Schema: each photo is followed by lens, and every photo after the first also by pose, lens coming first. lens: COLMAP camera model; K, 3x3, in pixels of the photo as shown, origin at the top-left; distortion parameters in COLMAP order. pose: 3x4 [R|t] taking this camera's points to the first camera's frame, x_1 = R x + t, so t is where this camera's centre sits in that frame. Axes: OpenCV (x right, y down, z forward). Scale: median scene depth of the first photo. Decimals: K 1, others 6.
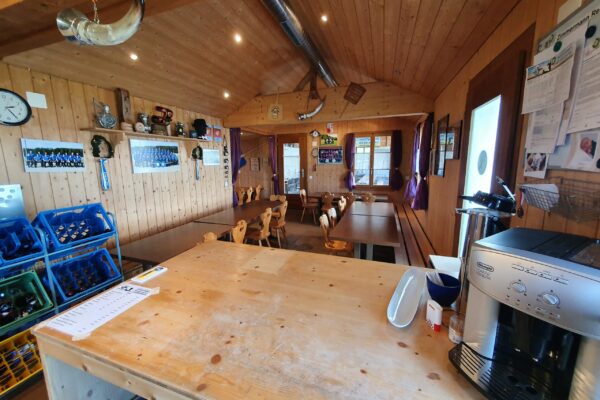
lens RADIAL K [[235.5, 0, 290.2], [0, 235.5, 197.5], [0, 0, 1]] dist [0.004479, -0.000047]
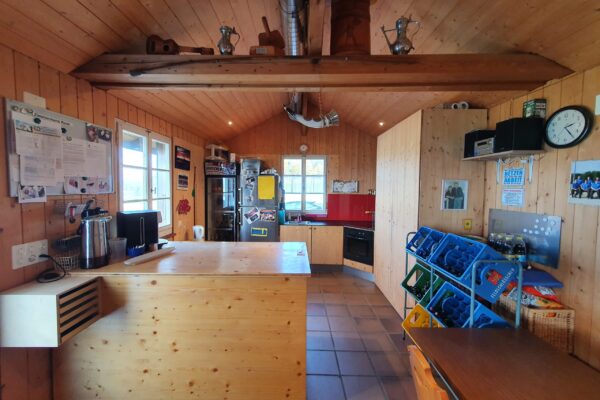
lens RADIAL K [[235.5, 0, 294.1], [0, 235.5, 197.5], [0, 0, 1]] dist [0.004479, -0.000047]
pose [[-0.943236, 0.020469, -0.331492, 0.014203], [-0.049111, 0.978531, 0.200164, -0.144425], [0.328472, 0.205082, -0.921980, 0.859318]]
